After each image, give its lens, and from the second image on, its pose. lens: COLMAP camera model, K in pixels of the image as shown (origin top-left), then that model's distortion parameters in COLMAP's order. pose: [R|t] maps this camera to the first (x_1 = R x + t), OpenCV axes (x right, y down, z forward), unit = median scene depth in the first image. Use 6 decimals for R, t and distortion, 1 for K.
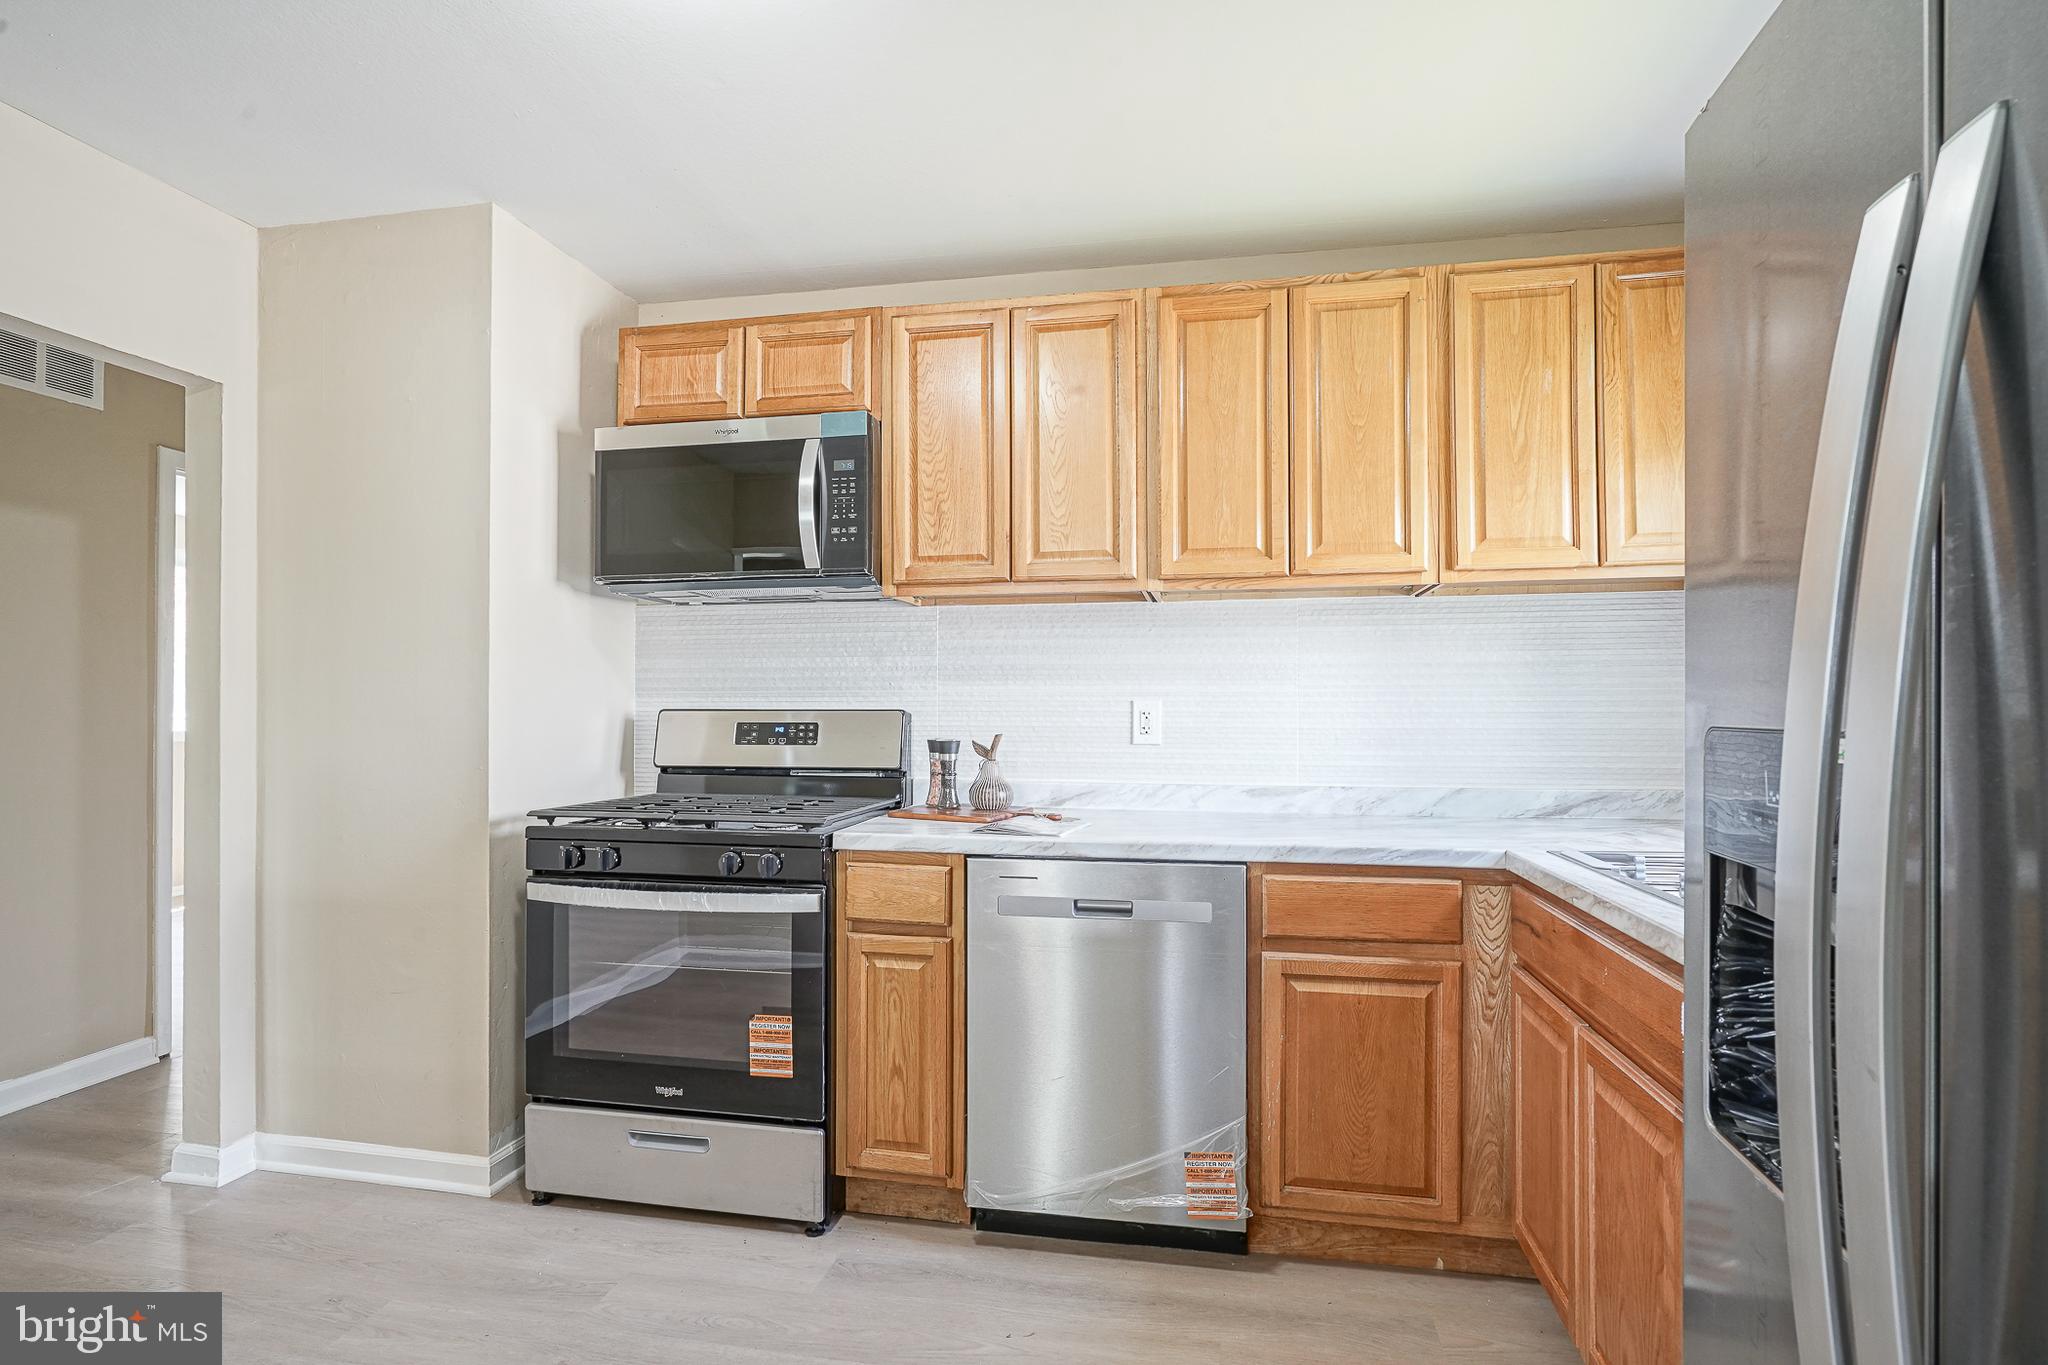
lens RADIAL K [[996.5, 0, 1030.6], [0, 996.5, 682.7], [0, 0, 1]] dist [-0.015035, 0.015799]
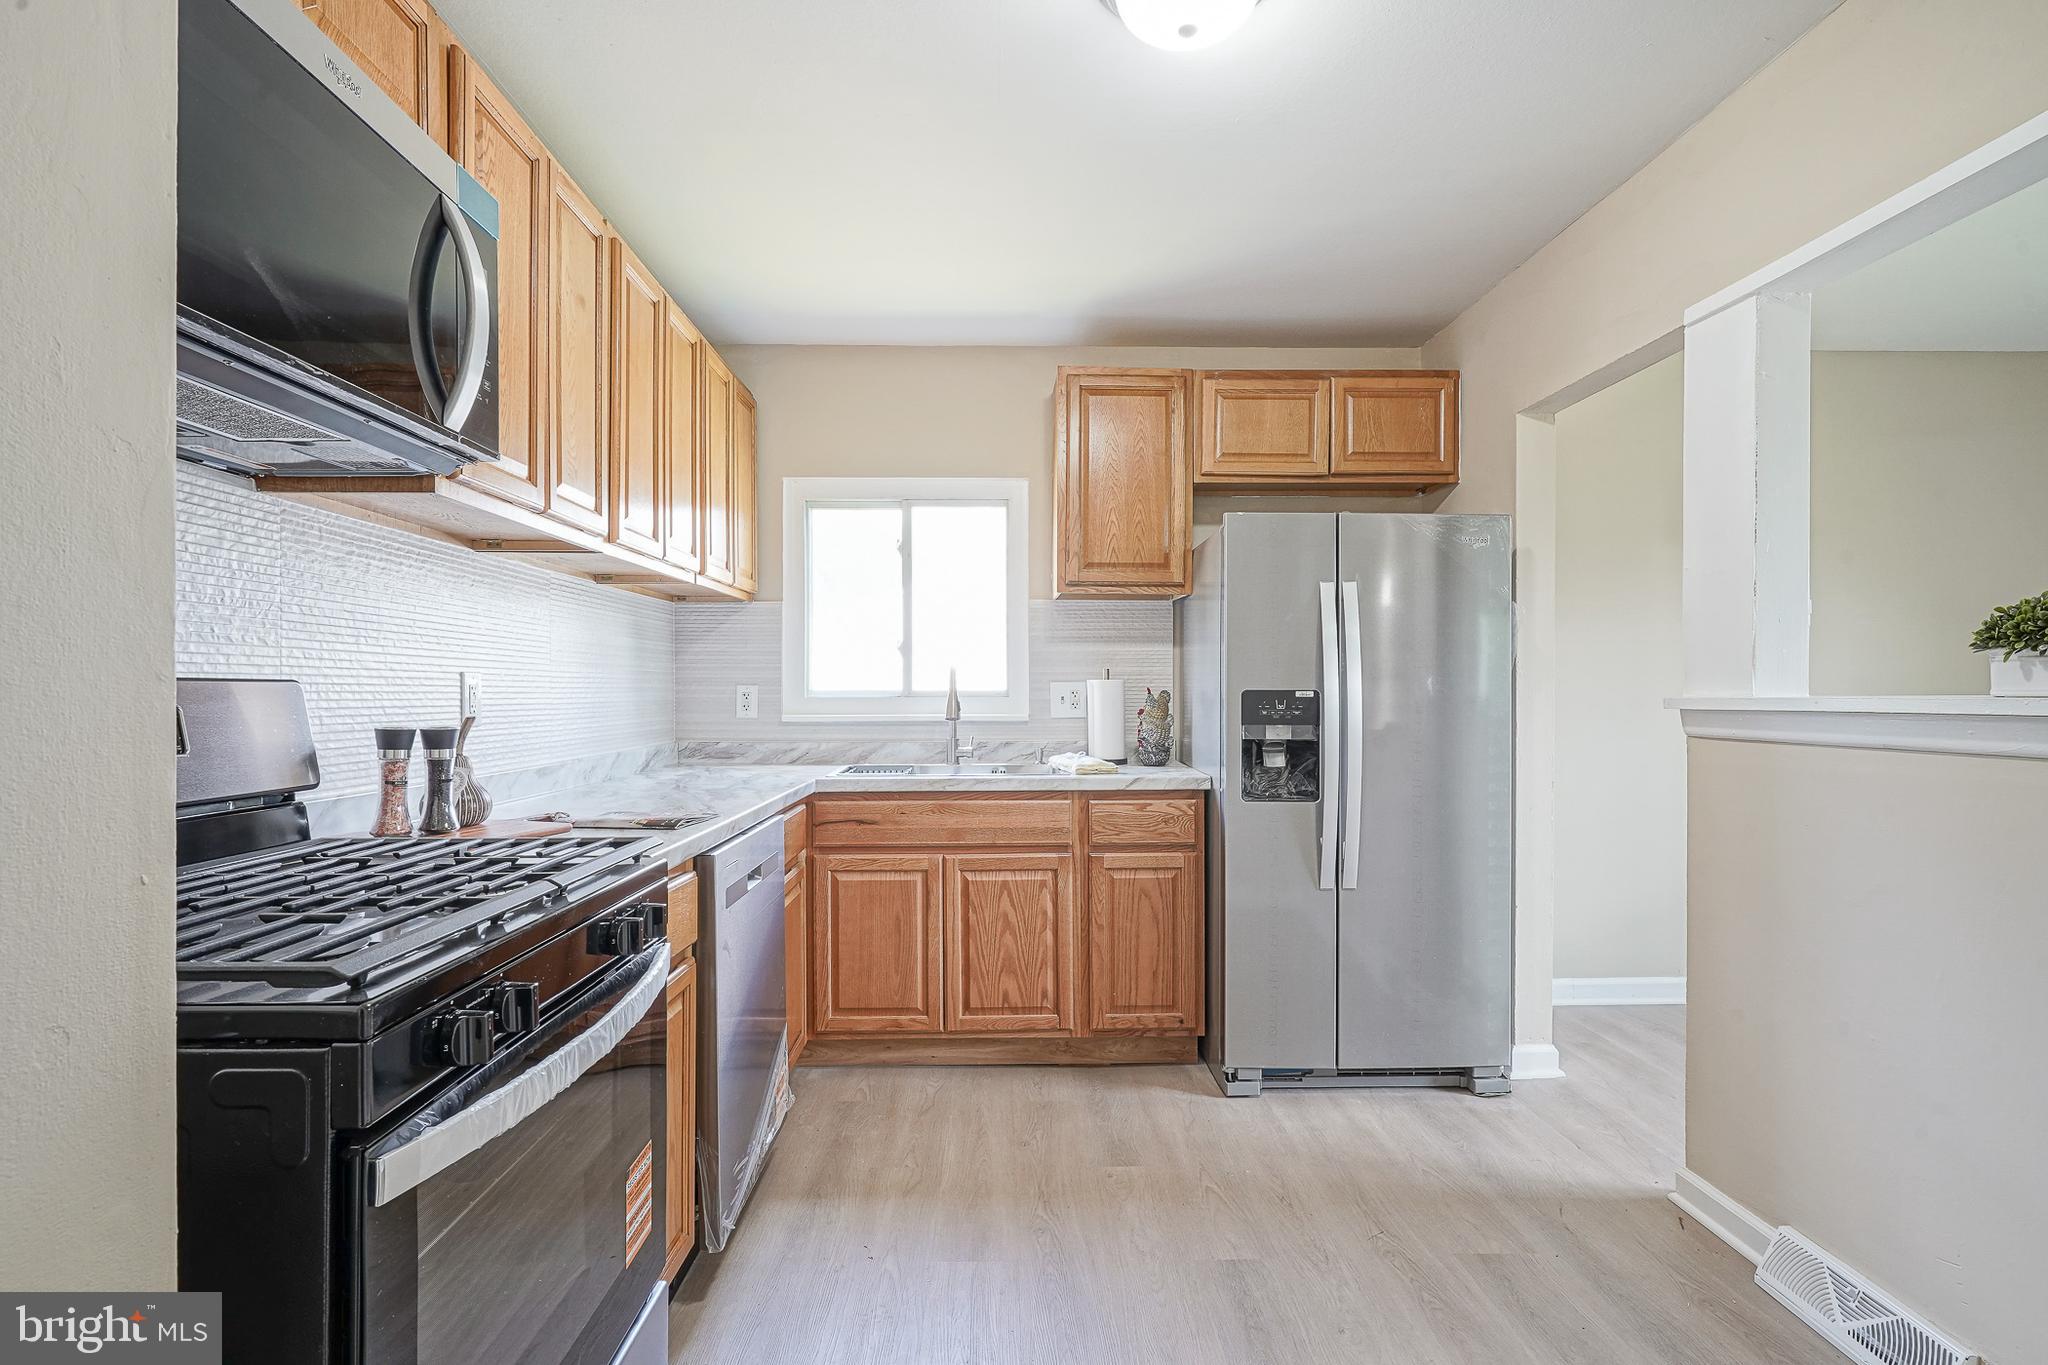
lens RADIAL K [[996.5, 0, 1030.6], [0, 996.5, 682.7], [0, 0, 1]] dist [-0.015035, 0.015799]
pose [[-0.216657, 0.002477, 0.976245, -0.768878], [-0.022111, 0.999728, -0.007443, 0.024254], [-0.975997, -0.023198, -0.216544, 0.744060]]
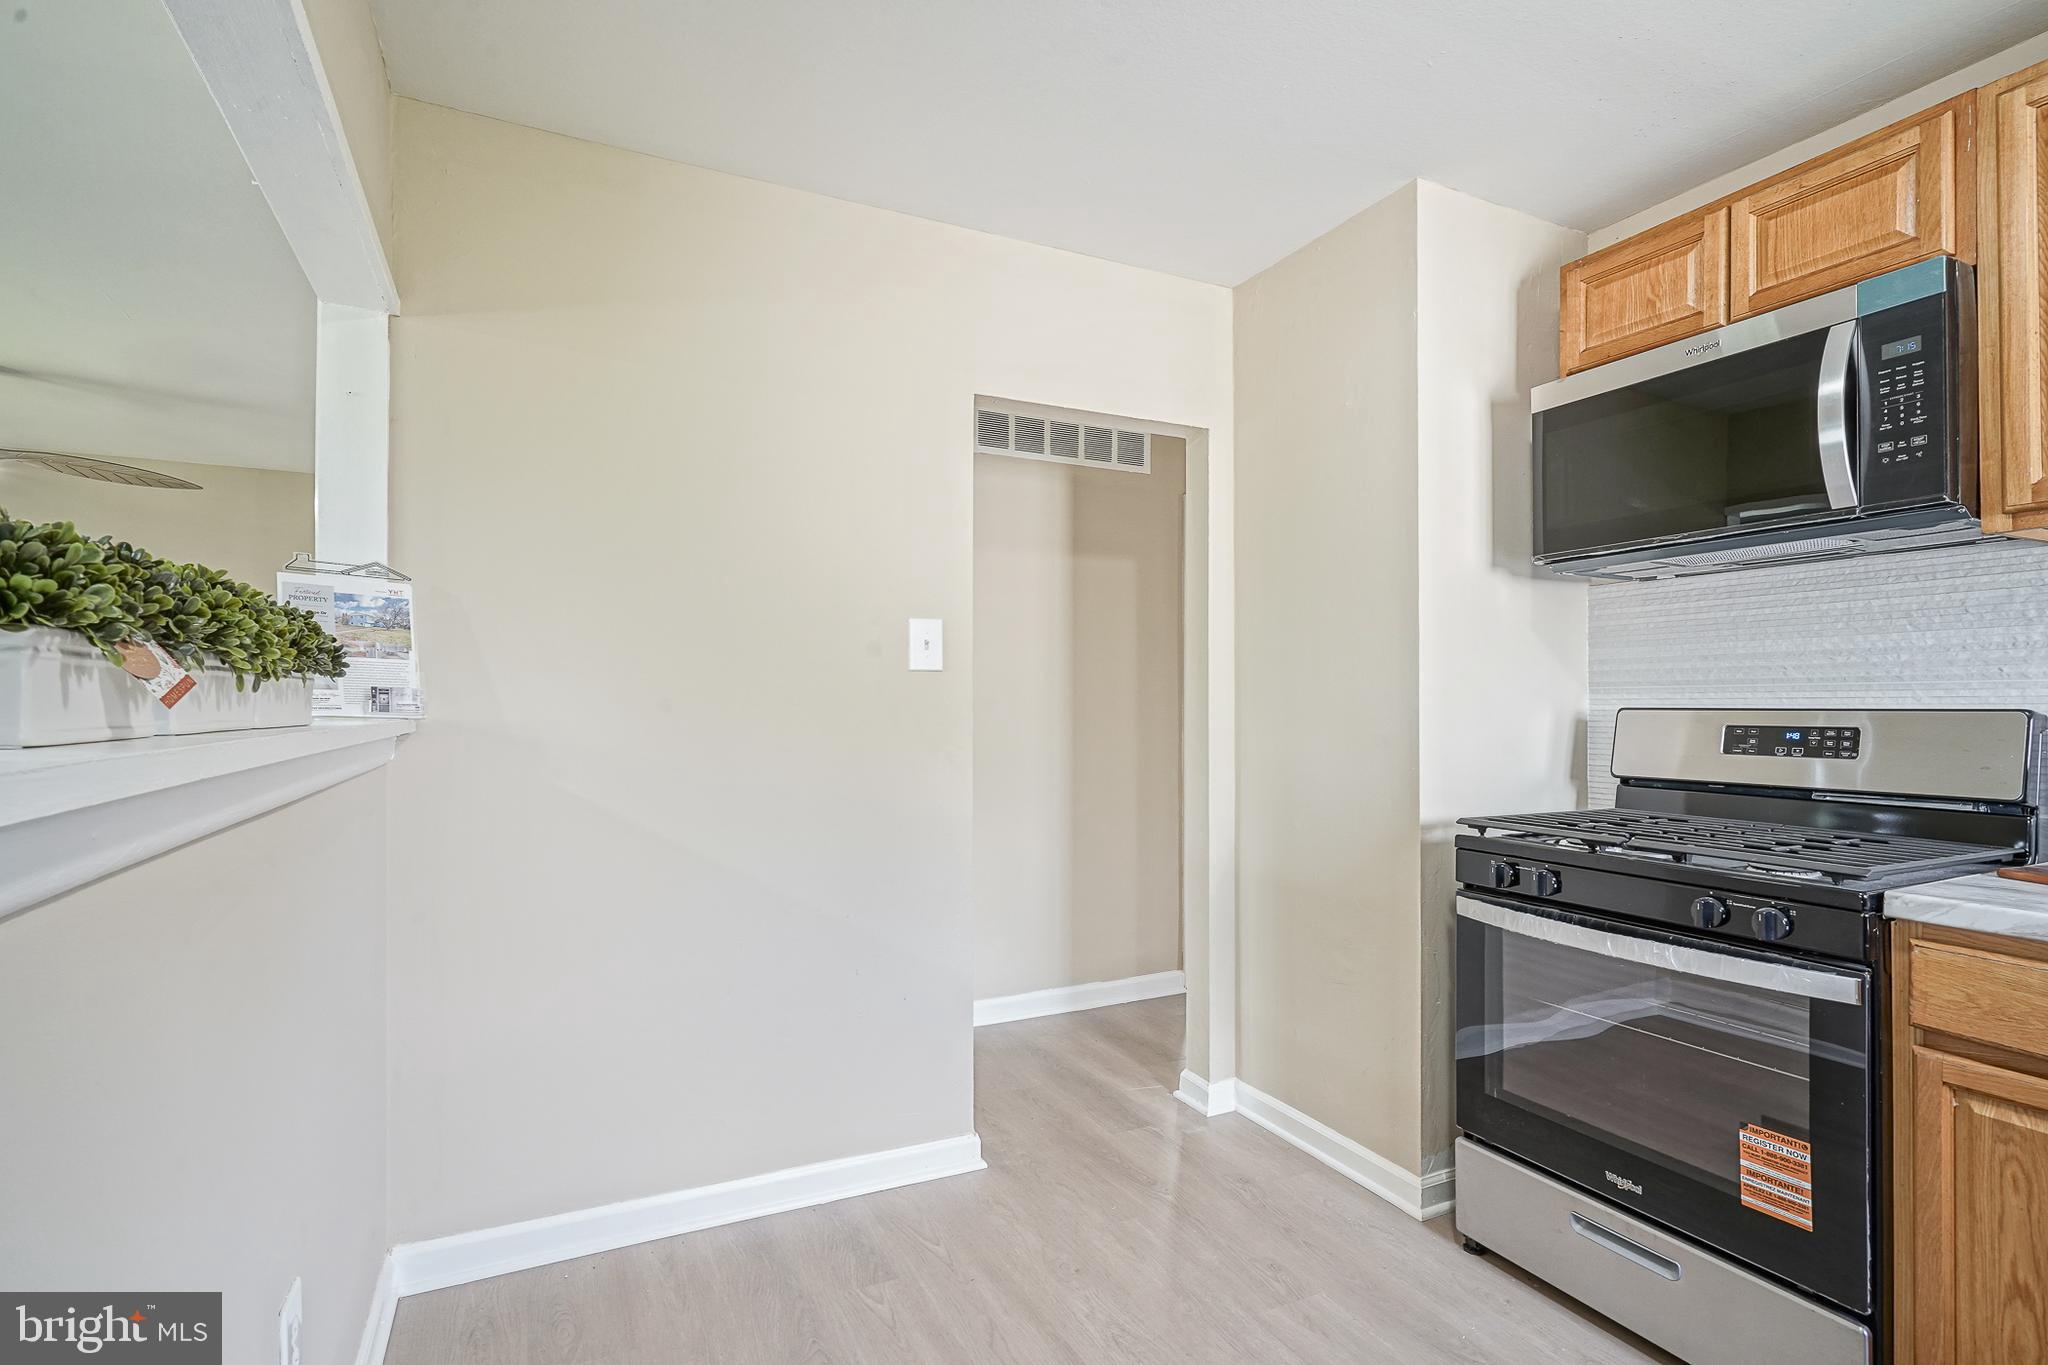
lens RADIAL K [[994.7, 0, 1024.2], [0, 994.7, 697.6], [0, 0, 1]] dist [-0.011030, 0.005538]
pose [[0.604174, -0.005843, -0.796831, -0.013862], [0.019479, 0.999783, 0.007439, 0.002576], [0.796614, -0.020016, 0.604156, 0.120451]]
